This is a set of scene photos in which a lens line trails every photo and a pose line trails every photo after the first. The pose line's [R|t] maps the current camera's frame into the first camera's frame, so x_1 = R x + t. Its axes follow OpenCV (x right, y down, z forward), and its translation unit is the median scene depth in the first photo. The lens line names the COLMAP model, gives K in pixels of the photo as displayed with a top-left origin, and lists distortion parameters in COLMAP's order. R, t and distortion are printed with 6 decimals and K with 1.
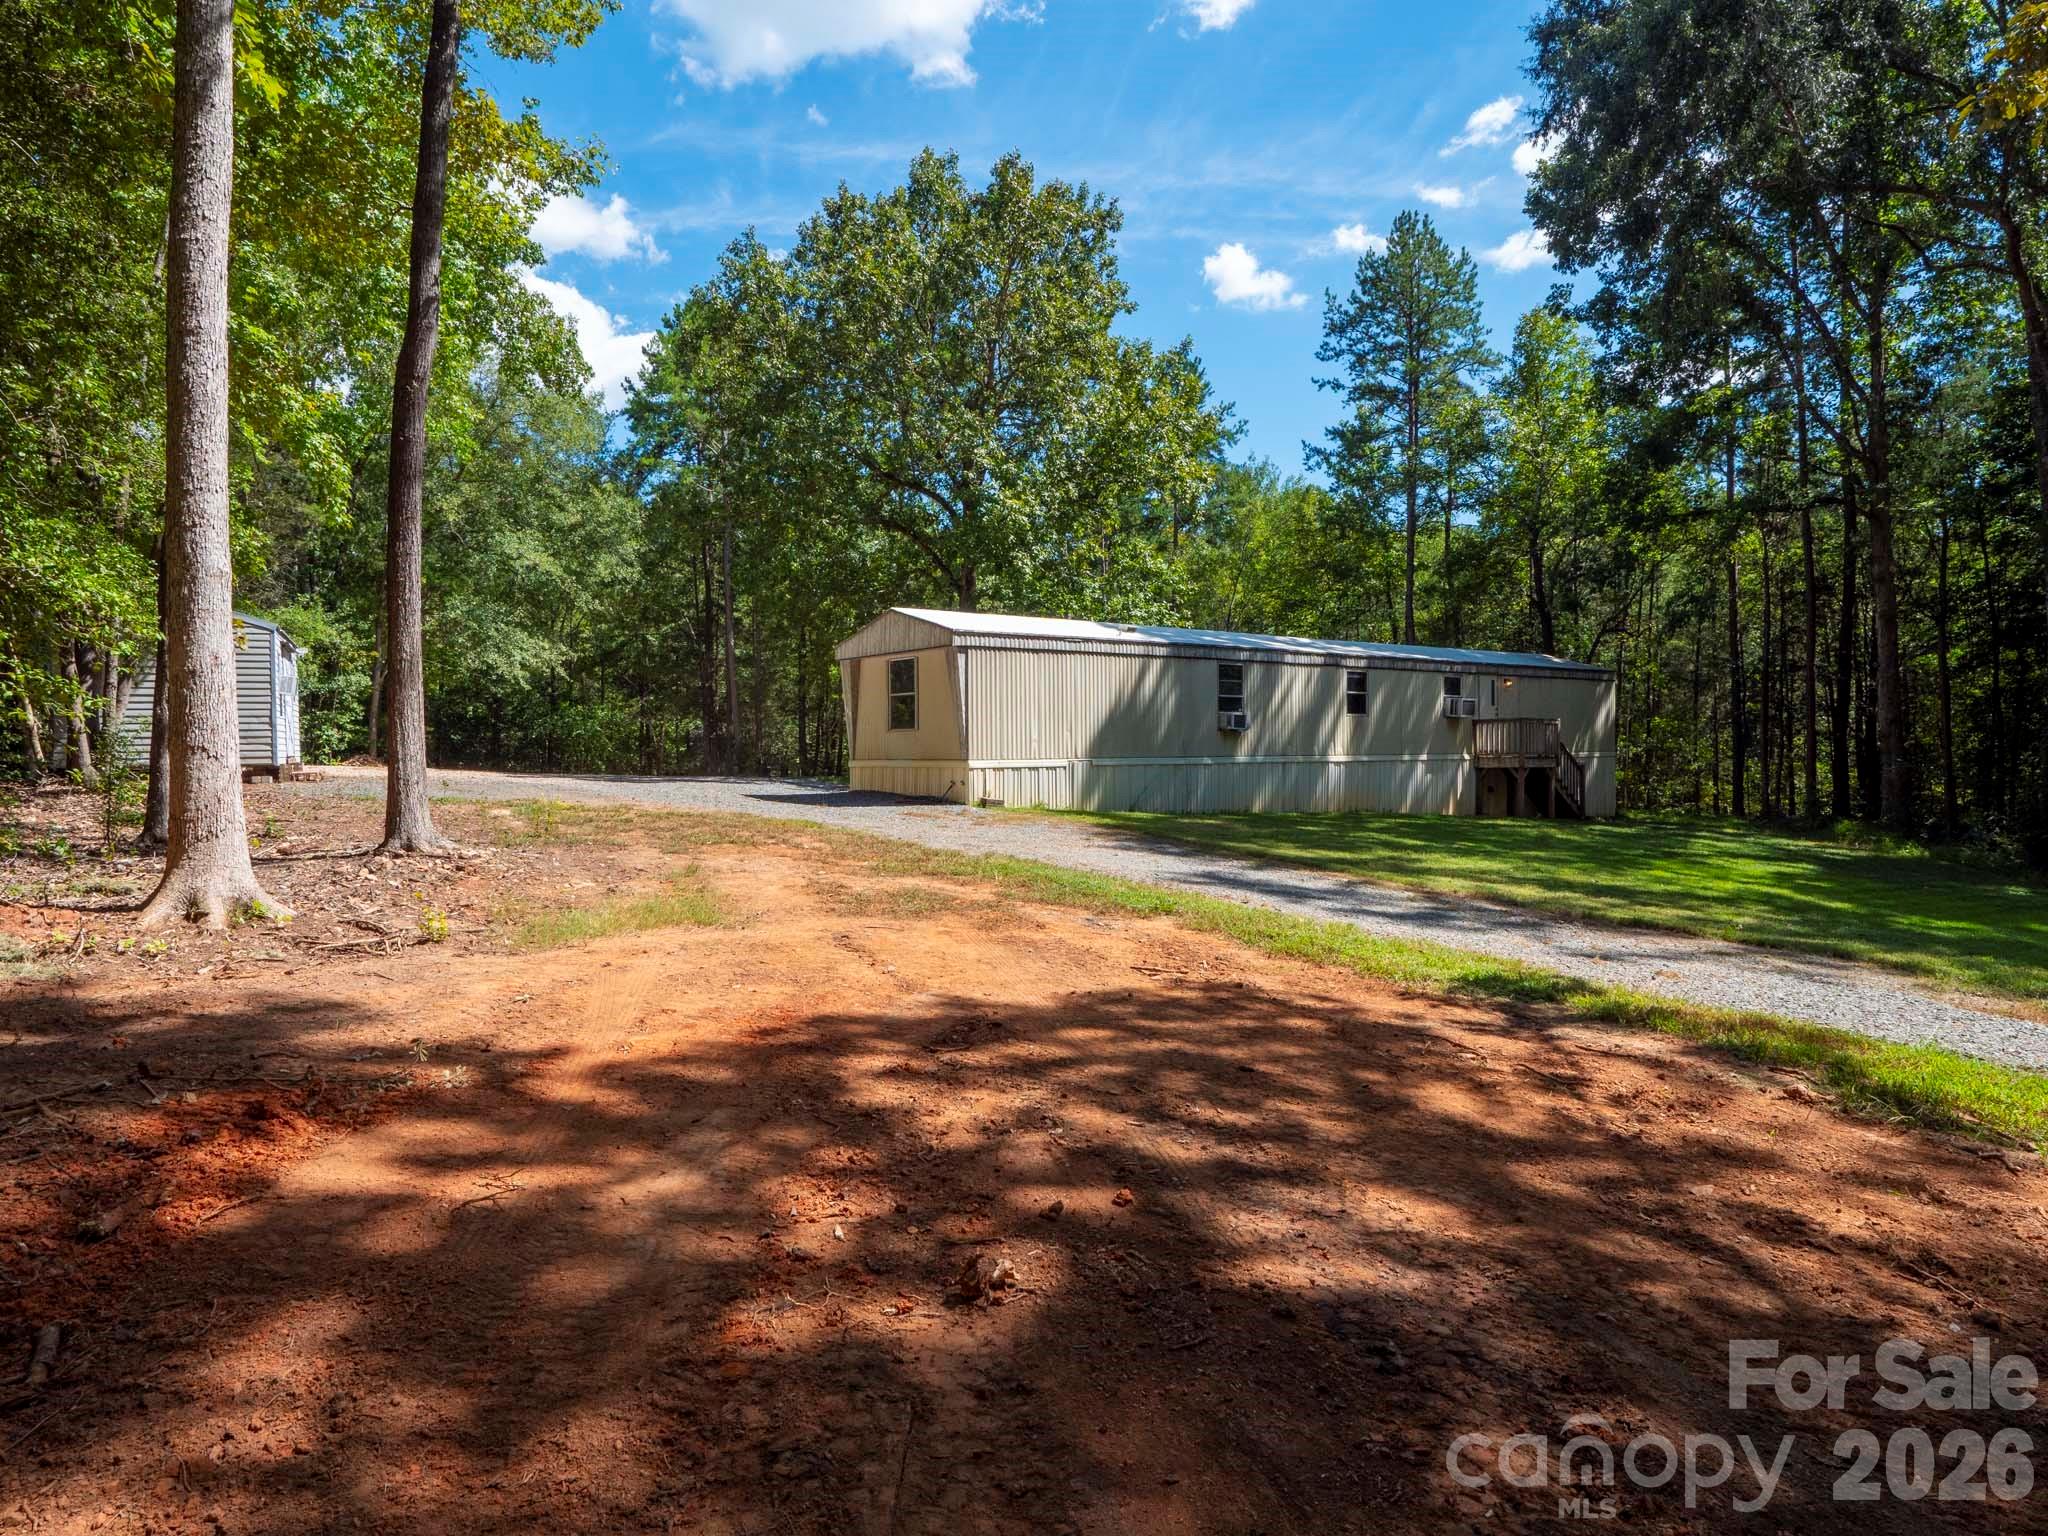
lens RADIAL K [[1203.0, 0, 1021.6], [0, 1203.0, 758.7], [0, 0, 1]] dist [-0.007691, 0.001686]
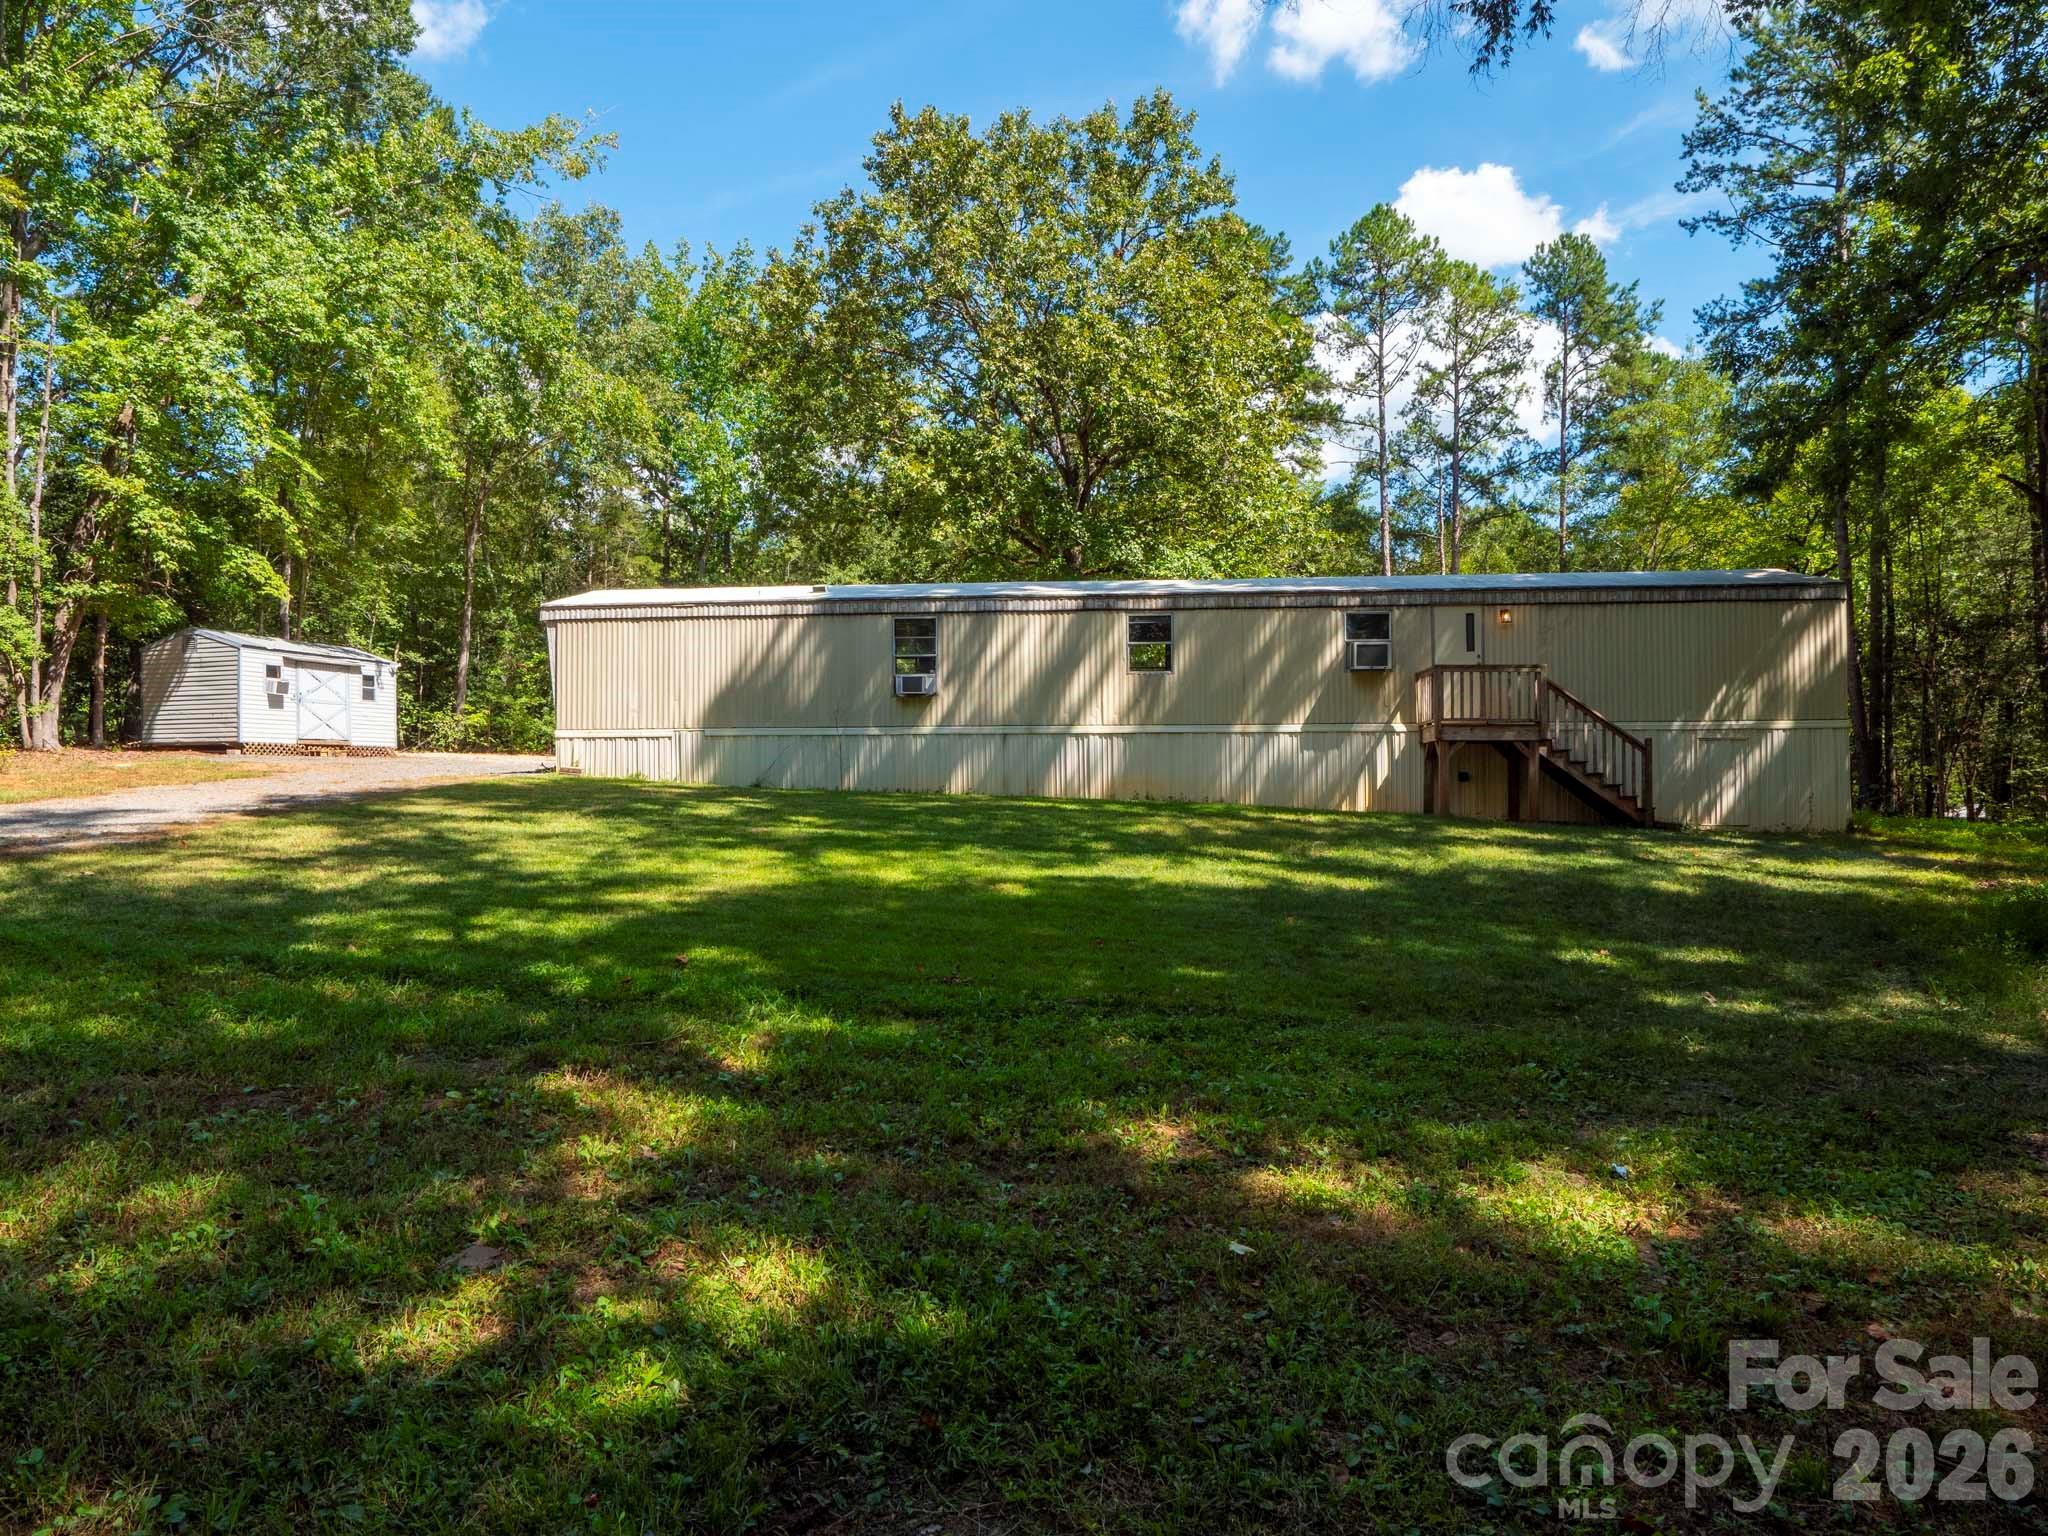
lens RADIAL K [[1203.0, 0, 1022.3], [0, 1203.0, 778.1], [0, 0, 1]] dist [-0.007691, 0.001686]
pose [[0.743737, -0.004158, -0.668459, 0.794652], [-0.007615, 0.999863, -0.014693, 0.046174], [0.668429, 0.016018, 0.743604, 0.419558]]
